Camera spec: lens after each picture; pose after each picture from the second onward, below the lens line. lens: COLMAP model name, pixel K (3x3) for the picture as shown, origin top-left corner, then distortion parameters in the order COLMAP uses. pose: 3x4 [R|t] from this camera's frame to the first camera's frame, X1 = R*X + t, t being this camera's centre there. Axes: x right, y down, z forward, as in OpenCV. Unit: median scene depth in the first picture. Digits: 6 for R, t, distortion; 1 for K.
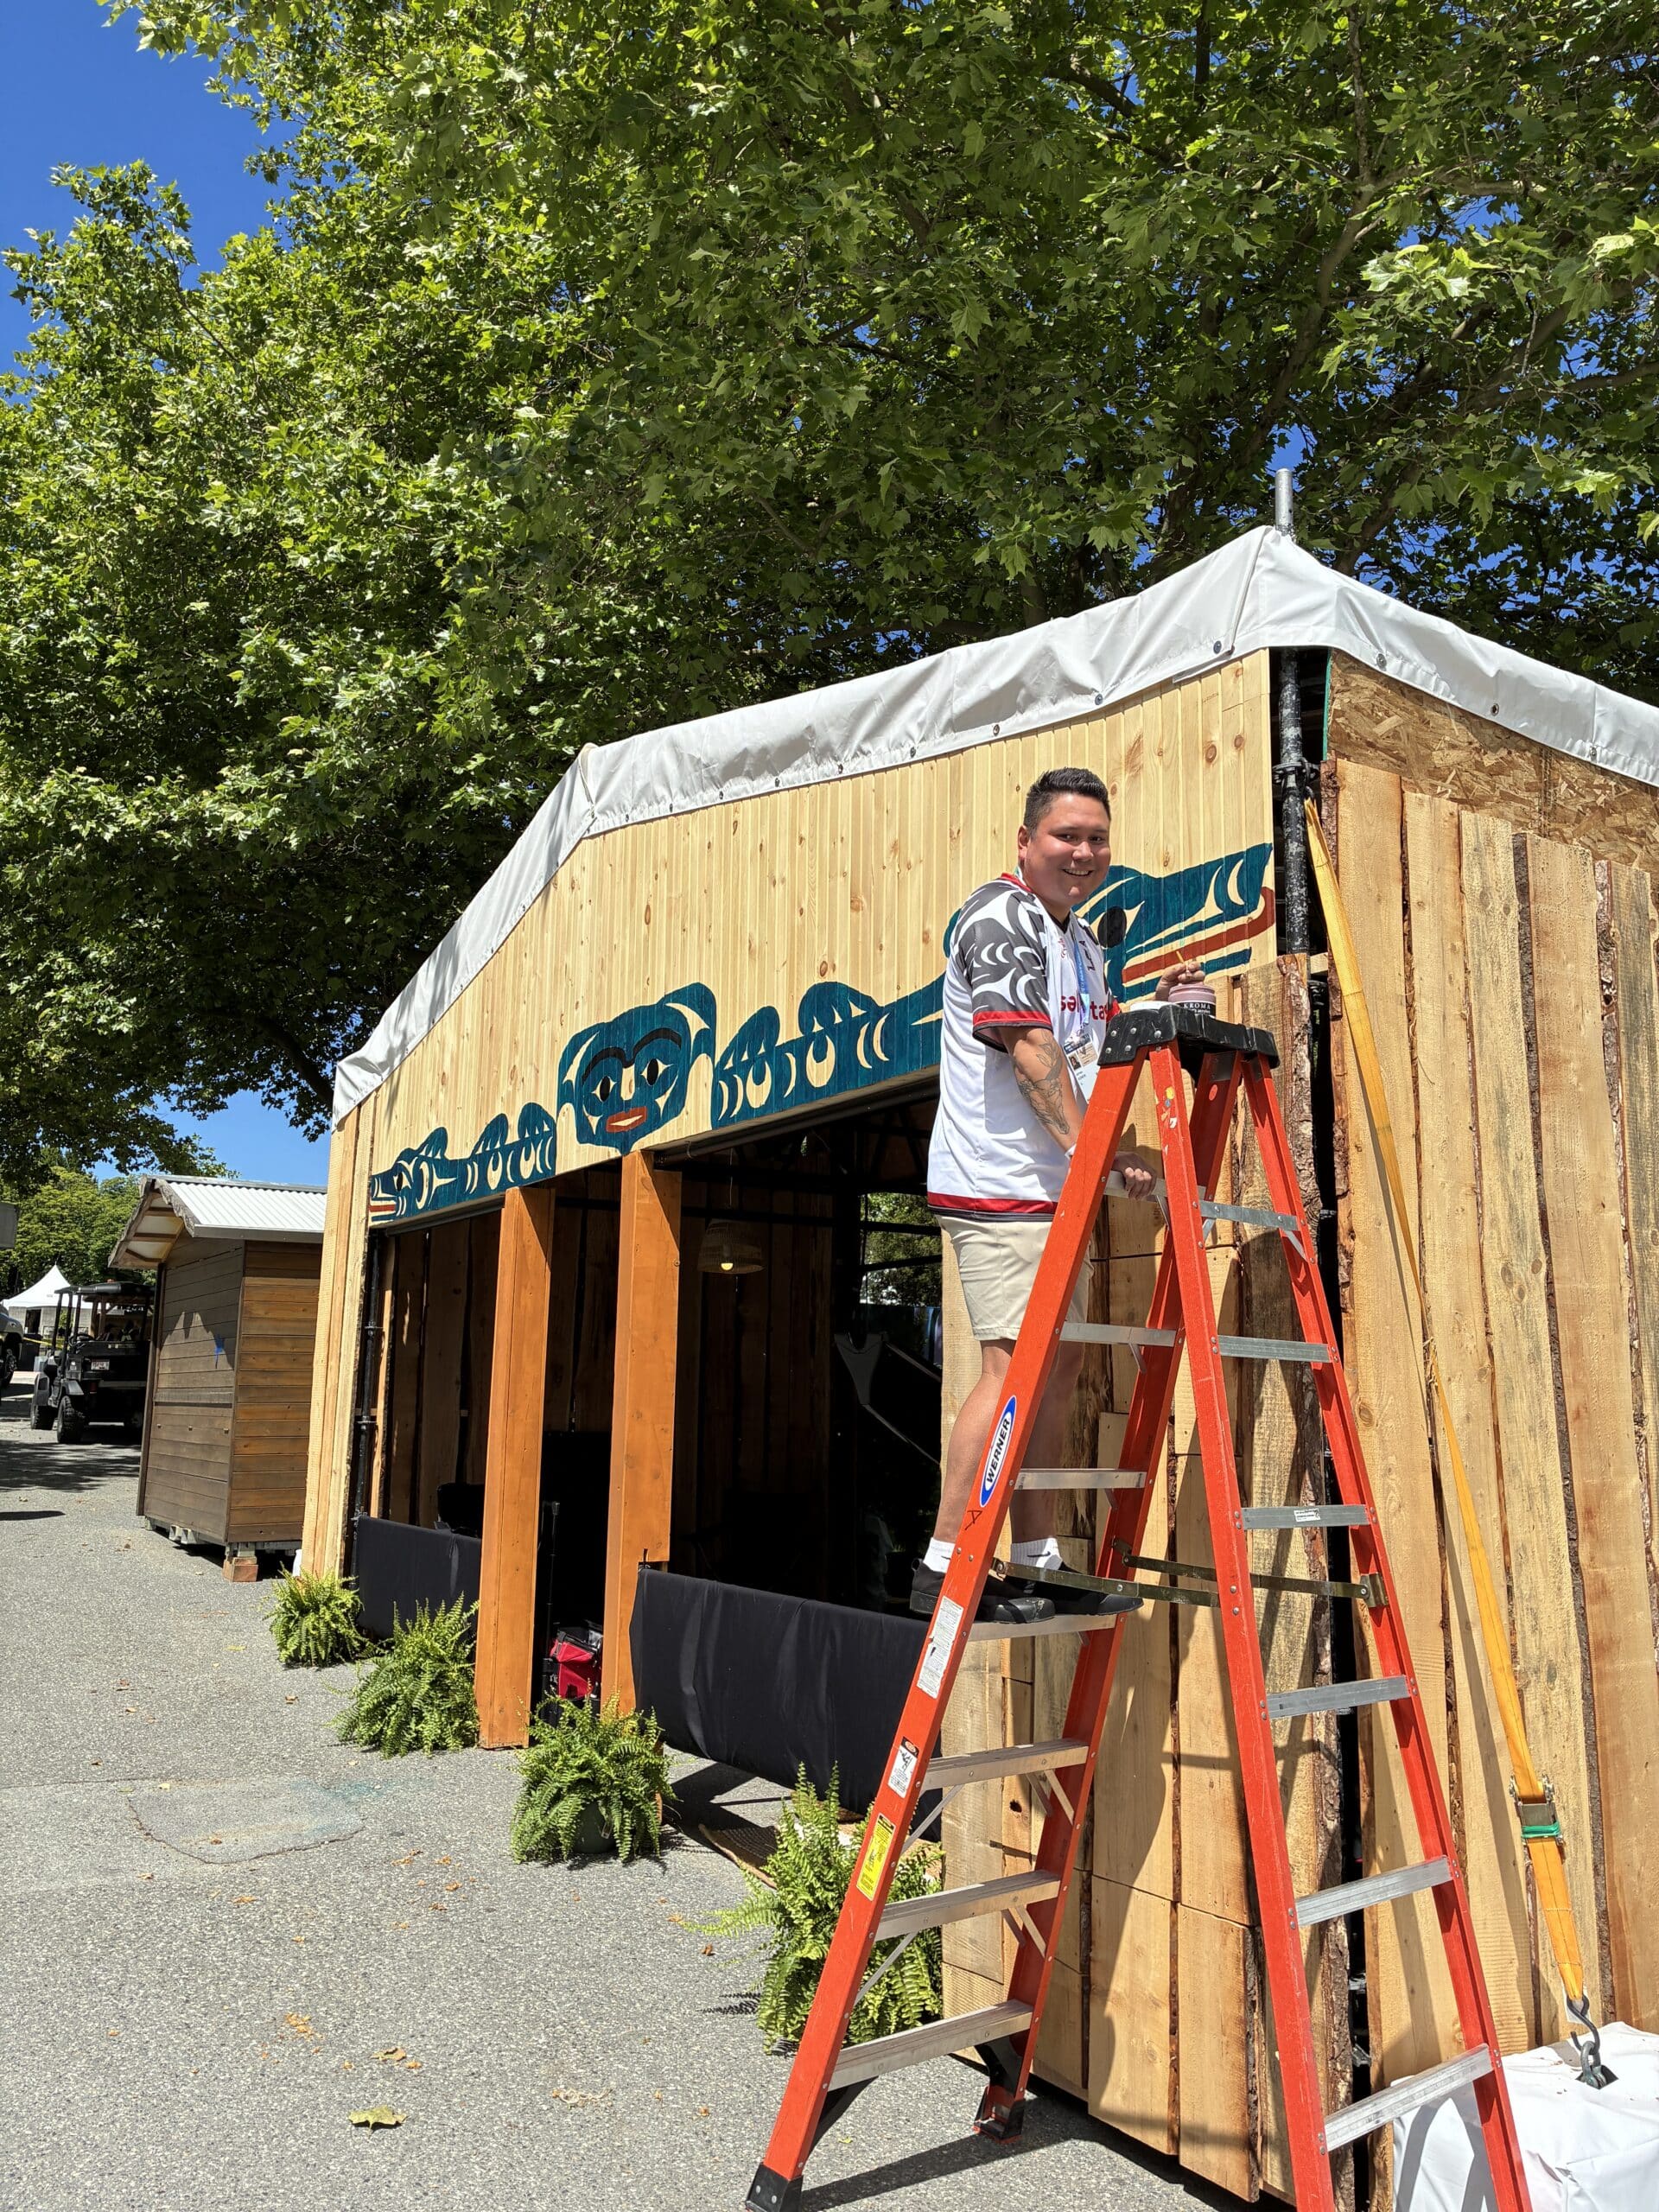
lens RADIAL K [[1693.8, 0, 811.7], [0, 1693.8, 1087.7], [0, 0, 1]] dist [0.024859, -0.006695]
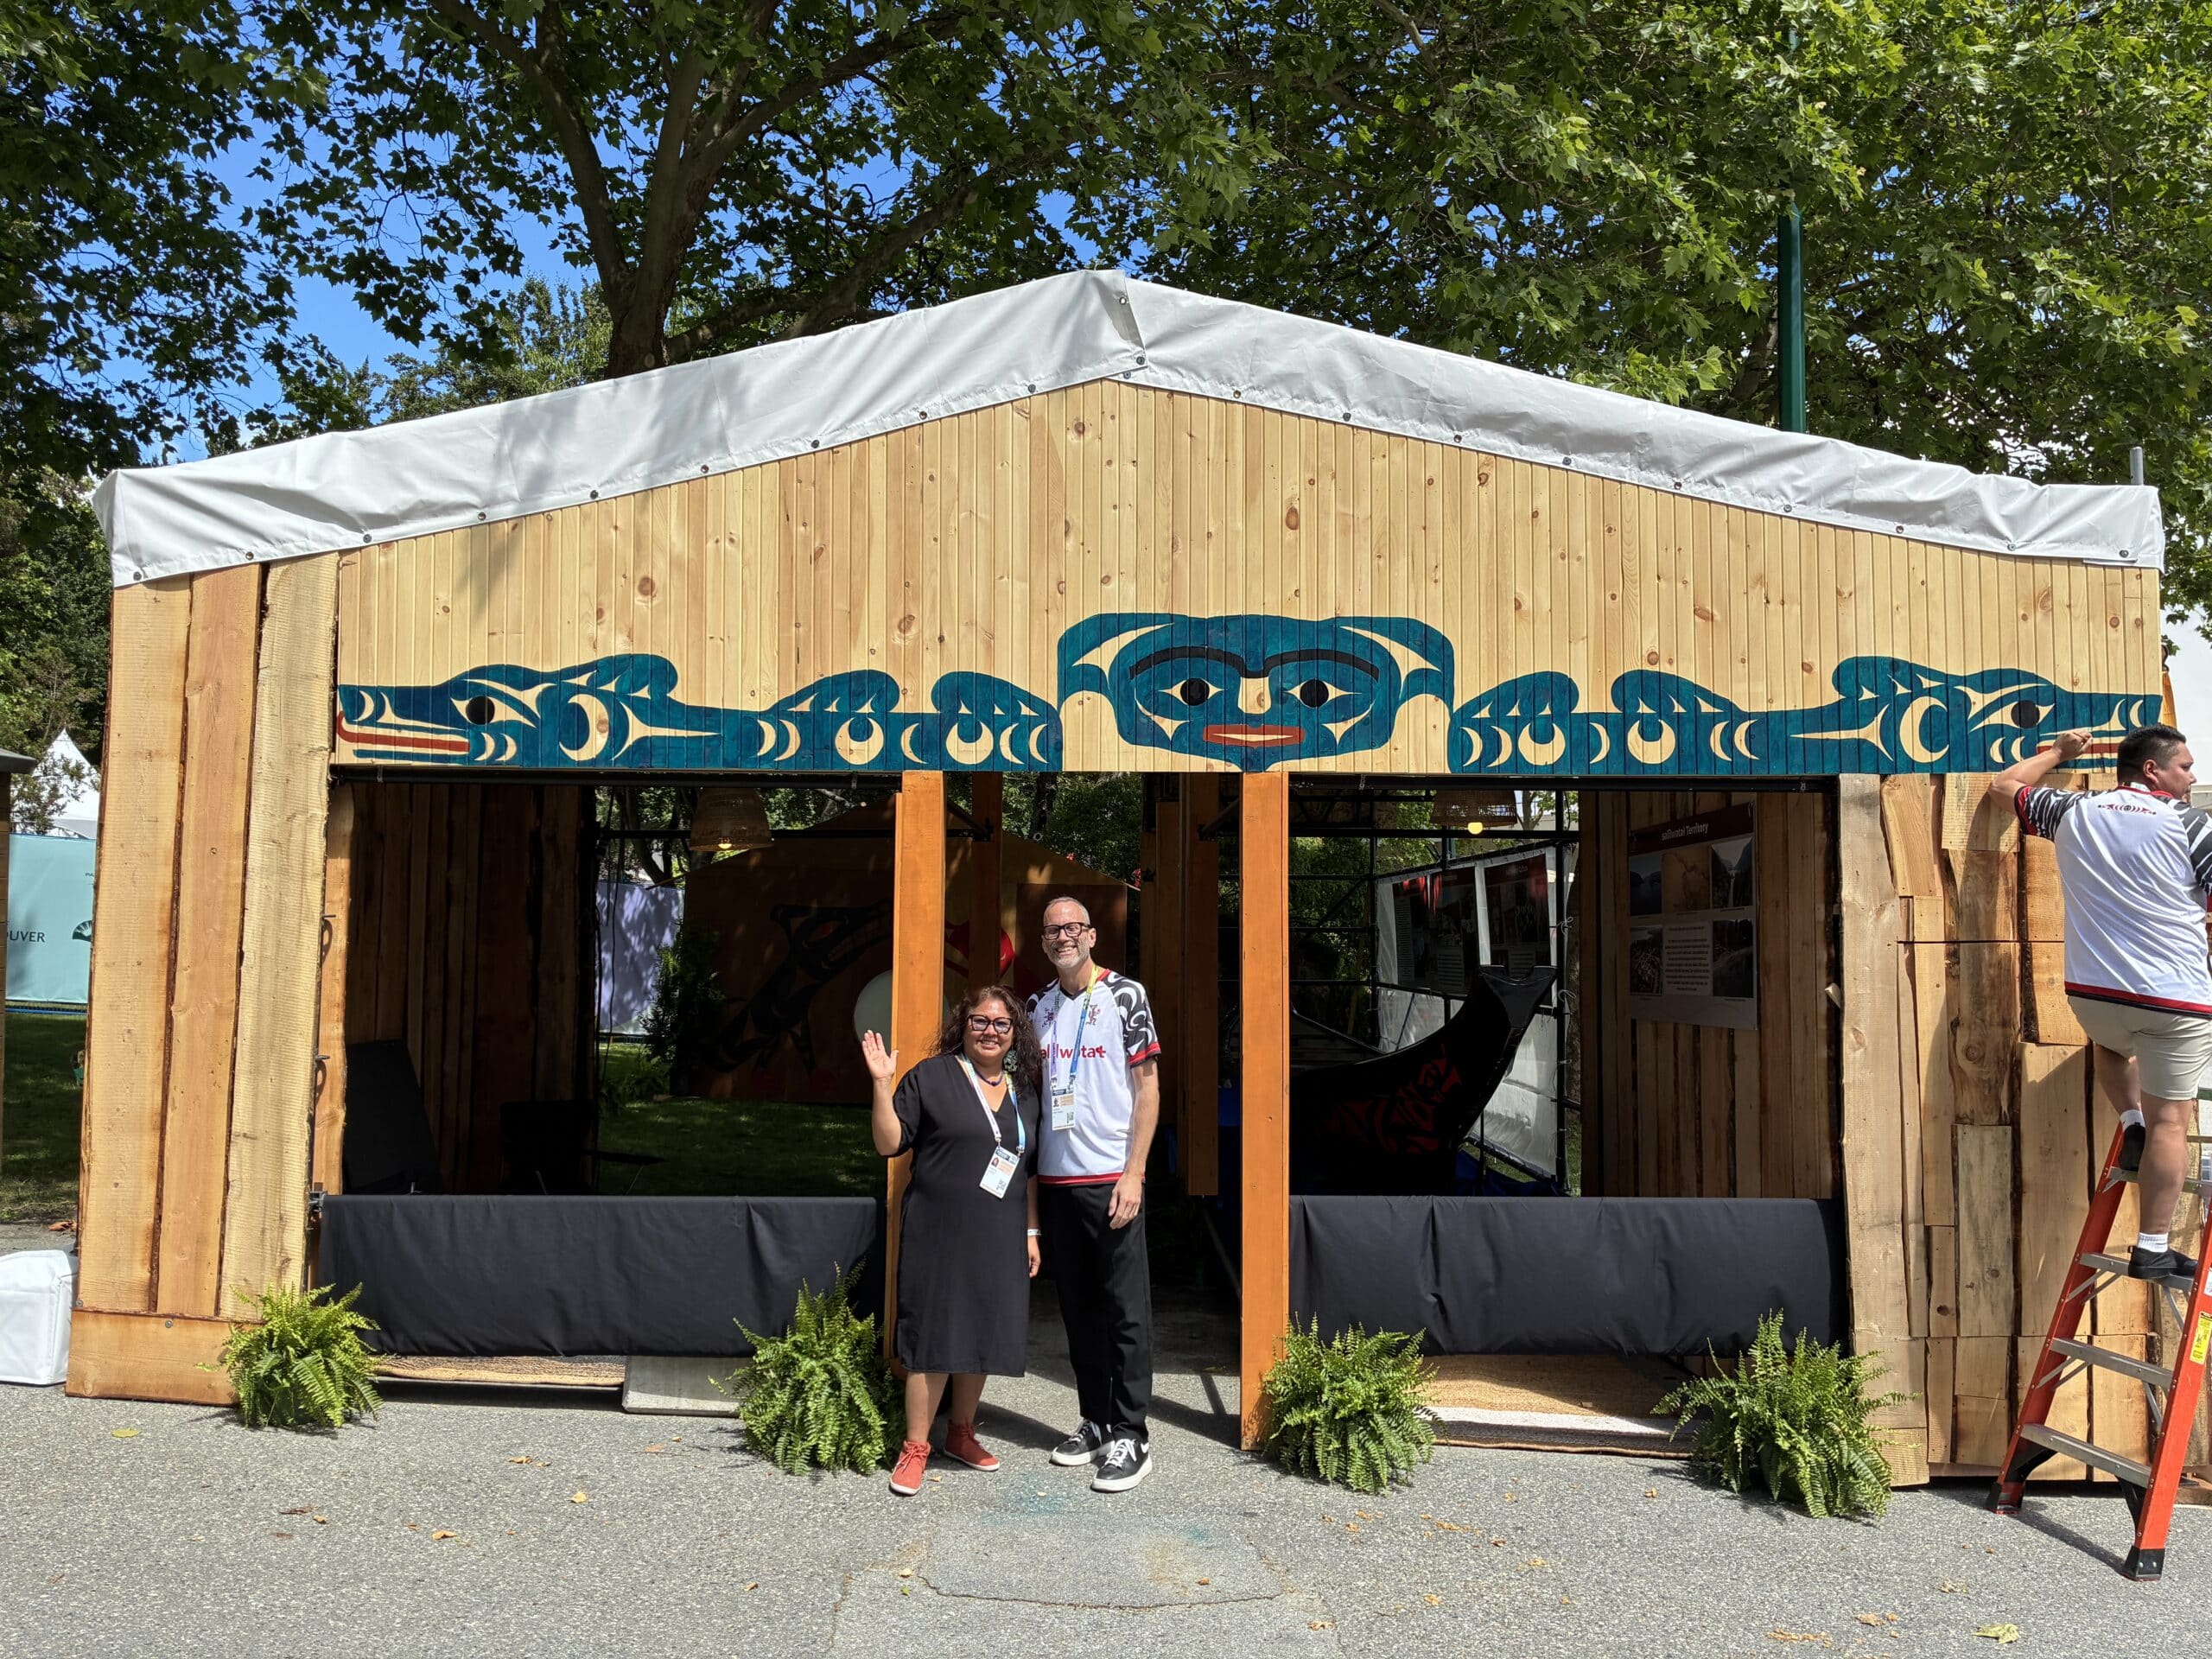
lens RADIAL K [[1693.8, 0, 1127.6], [0, 1693.8, 836.8], [0, 0, 1]] dist [0.024859, -0.006695]
pose [[0.505878, 0.037275, 0.861799, -1.015910], [-0.161846, 0.985425, 0.052382, 0.039703], [-0.847286, -0.165977, 0.504537, 0.617792]]
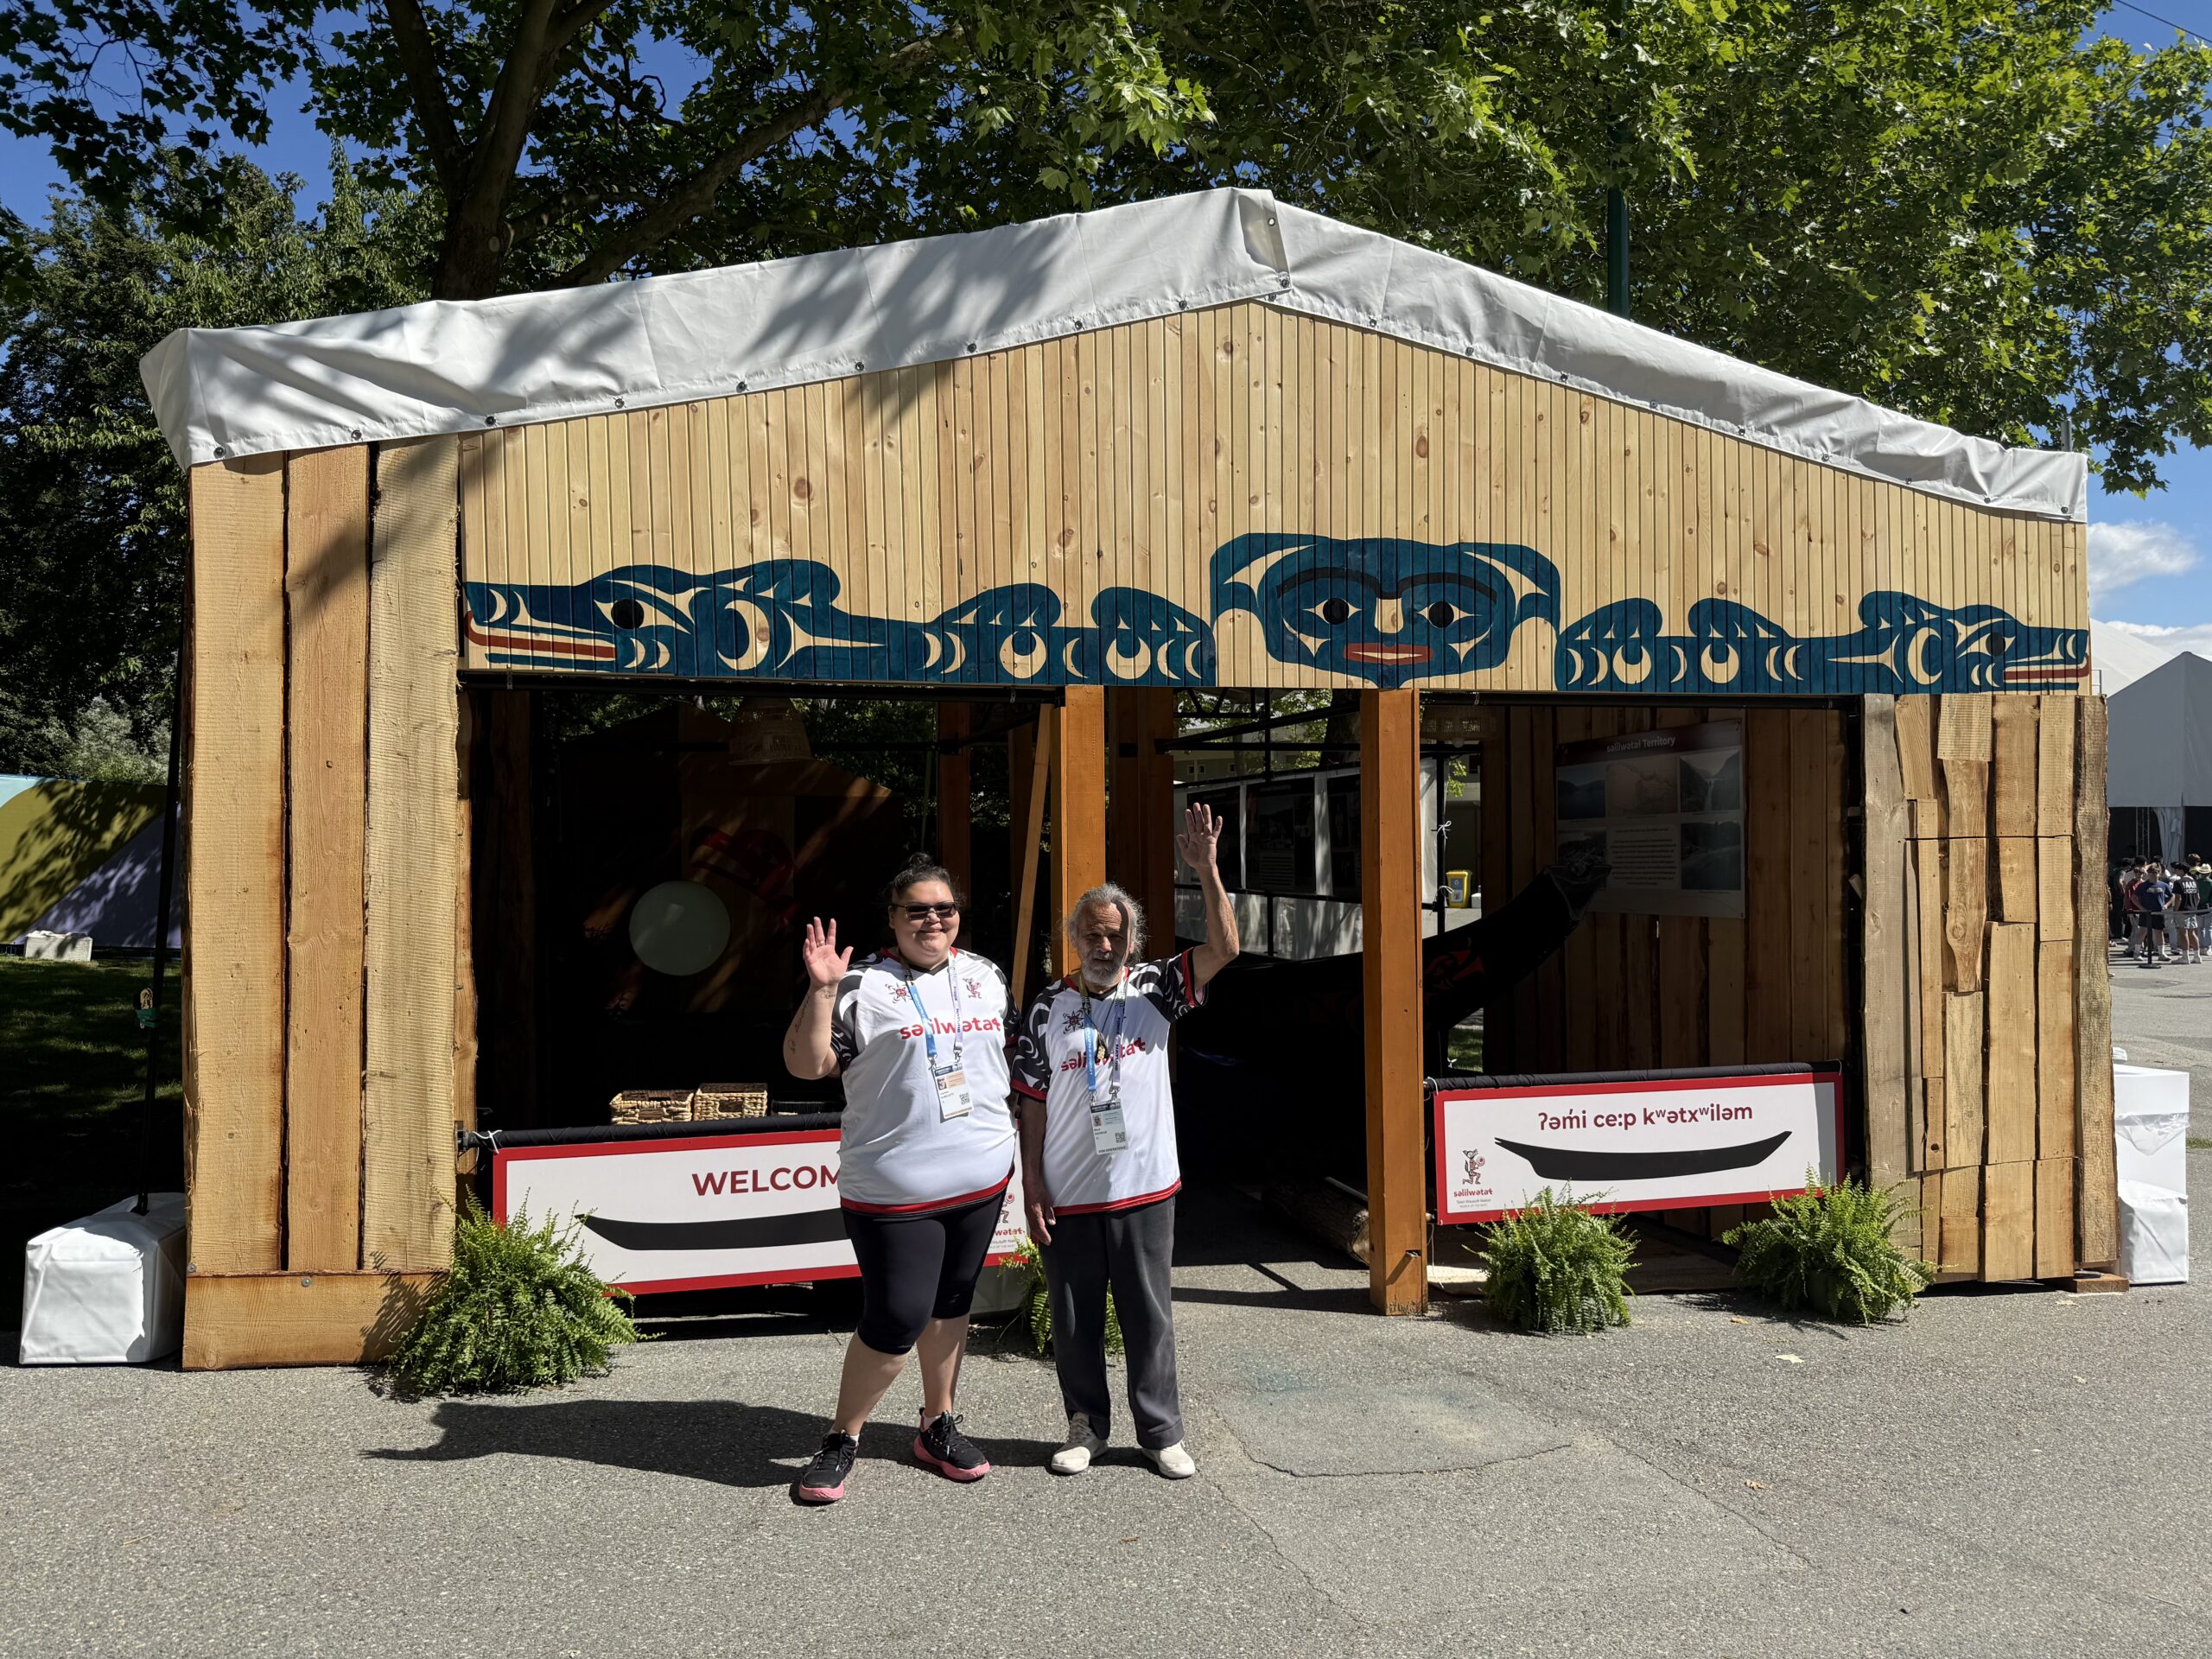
lens RADIAL K [[1431.7, 0, 1099.5], [0, 1431.7, 847.2], [0, 0, 1]] dist [0.057774, -0.074344]
pose [[0.301935, -0.021164, 0.953093, -1.032400], [-0.167357, 0.983051, 0.074847, 0.103279], [-0.938524, -0.182106, 0.293276, 0.954021]]
